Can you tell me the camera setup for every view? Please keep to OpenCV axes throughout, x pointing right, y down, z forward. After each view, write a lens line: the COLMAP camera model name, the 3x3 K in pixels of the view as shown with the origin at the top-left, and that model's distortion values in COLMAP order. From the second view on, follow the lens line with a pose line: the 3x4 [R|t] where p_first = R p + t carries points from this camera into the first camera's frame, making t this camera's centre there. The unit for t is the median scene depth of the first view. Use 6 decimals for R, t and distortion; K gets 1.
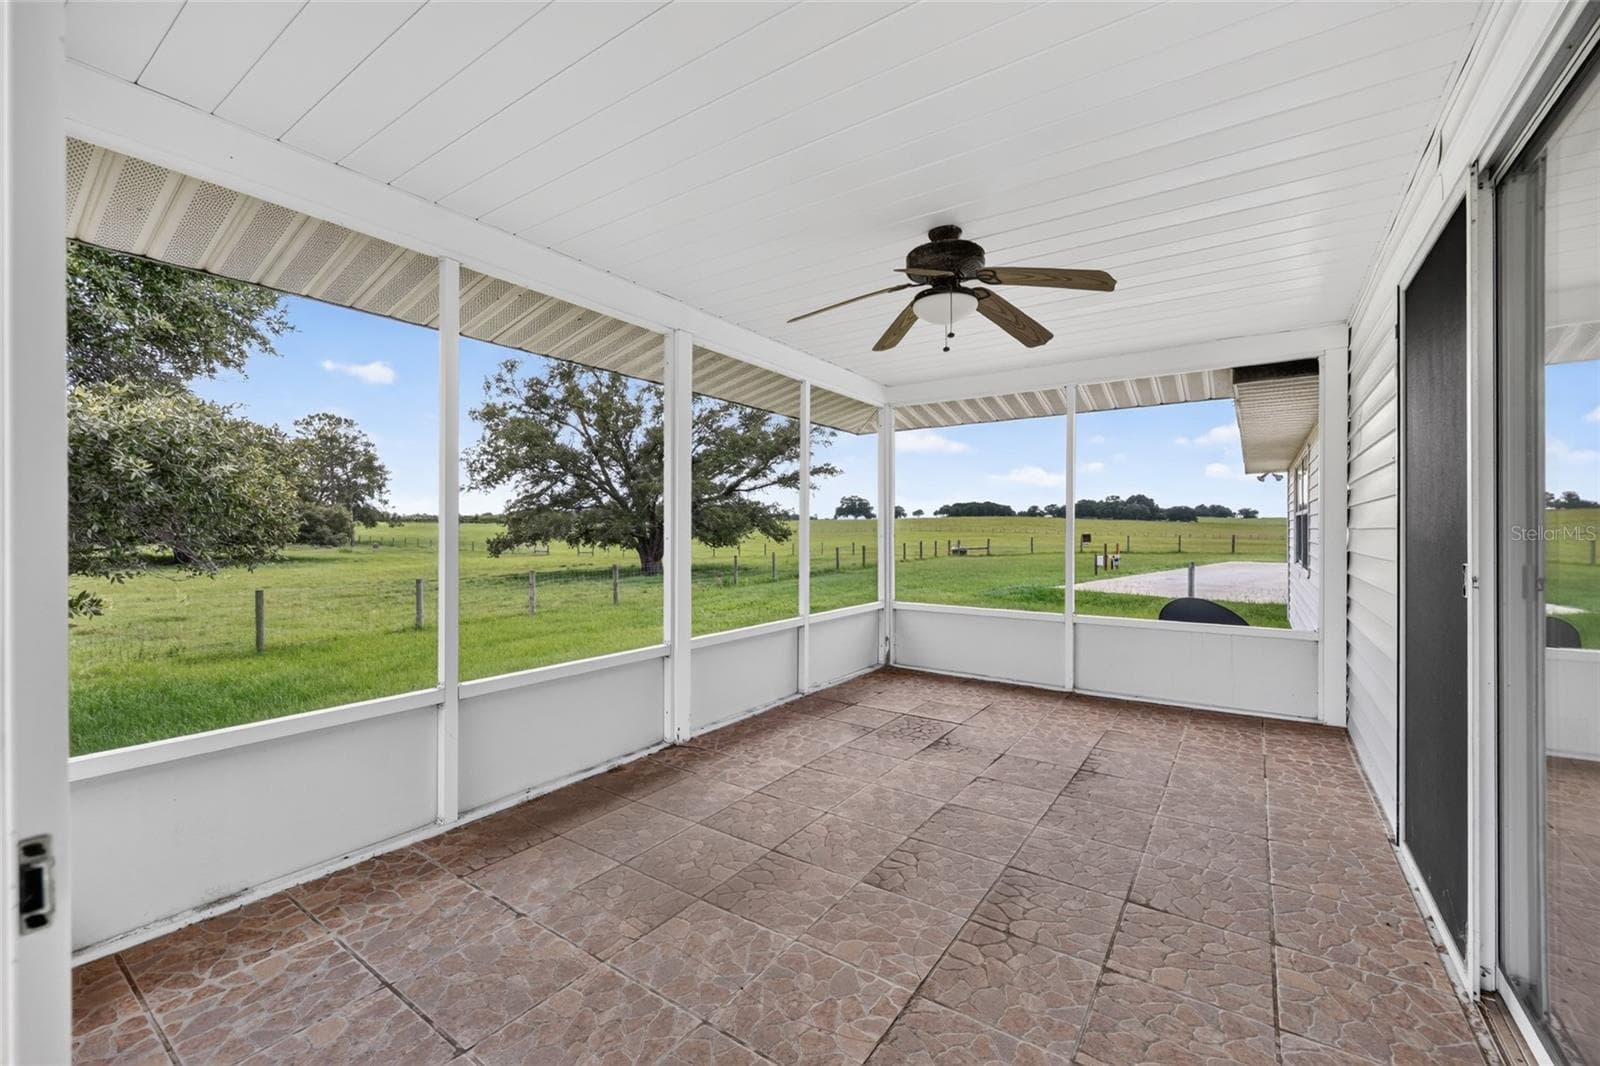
lens RADIAL K [[639.9, 0, 810.7], [0, 639.9, 529.0], [0, 0, 1]] dist [0.000543, -0.000339]
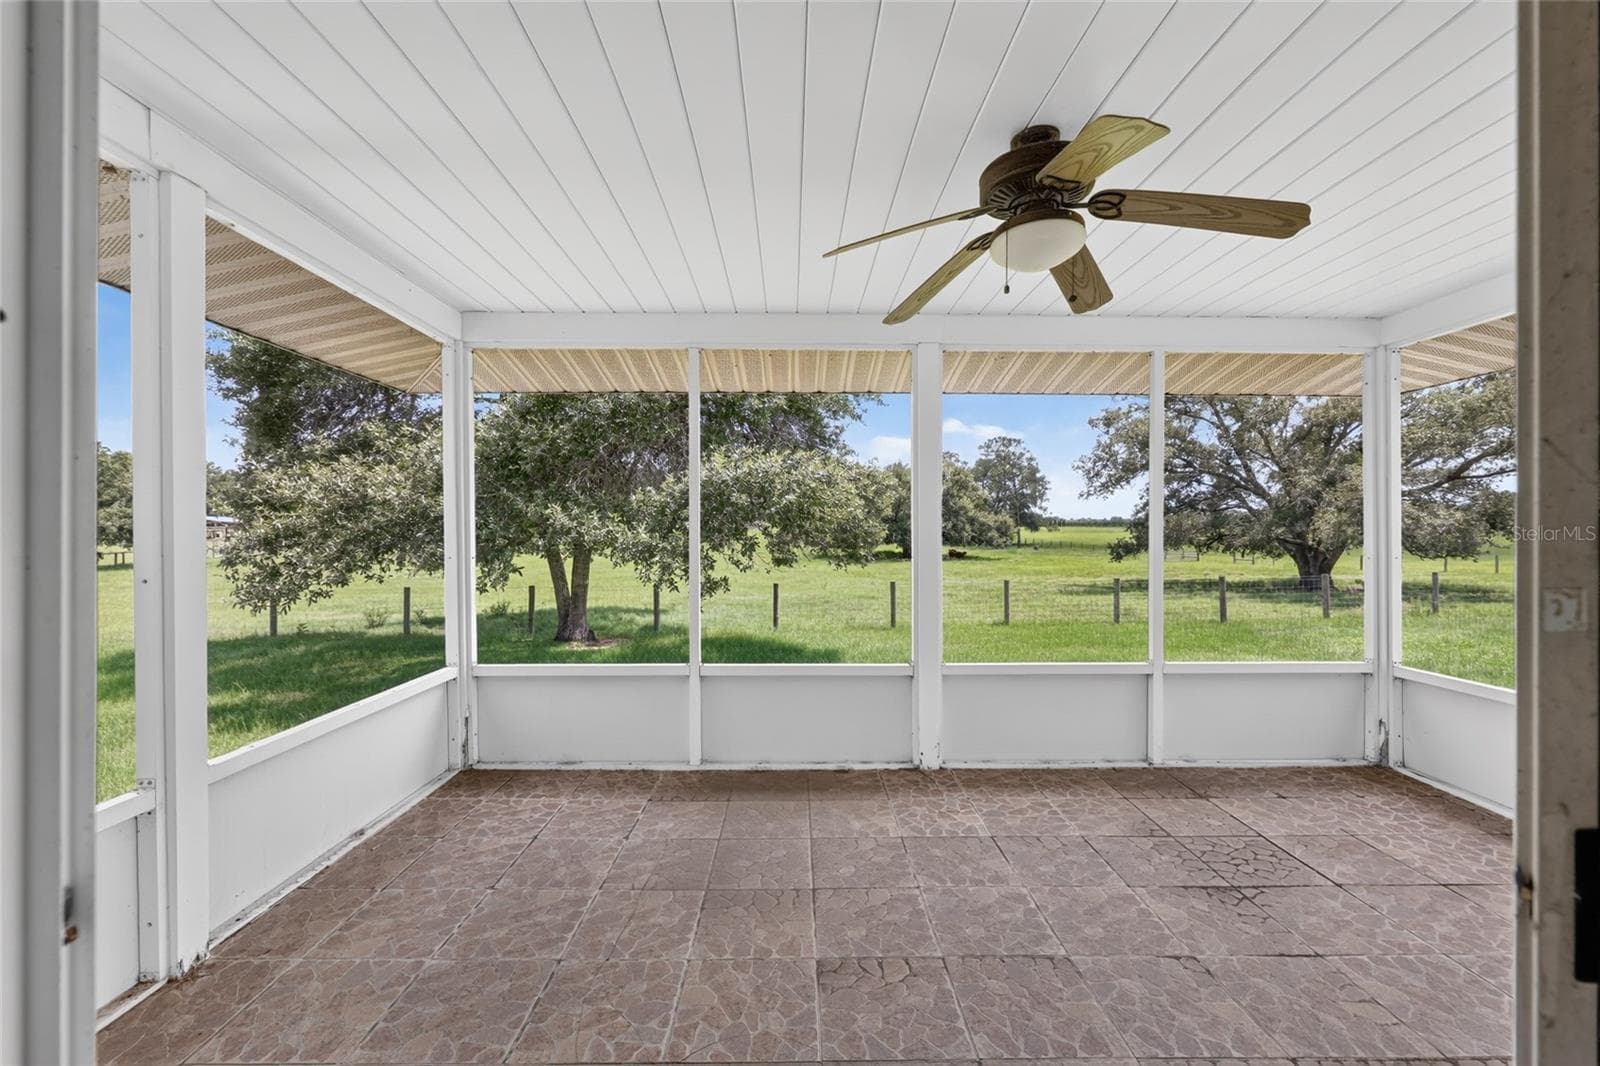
lens RADIAL K [[639.9, 0, 801.7], [0, 639.9, 534.9], [0, 0, 1]] dist [0.000543, -0.000339]
pose [[0.578838, 0.001293, -0.815441, 0.484266], [0.001408, 0.999996, 0.002585, -0.022527], [0.815441, -0.002644, 0.578834, 0.291515]]
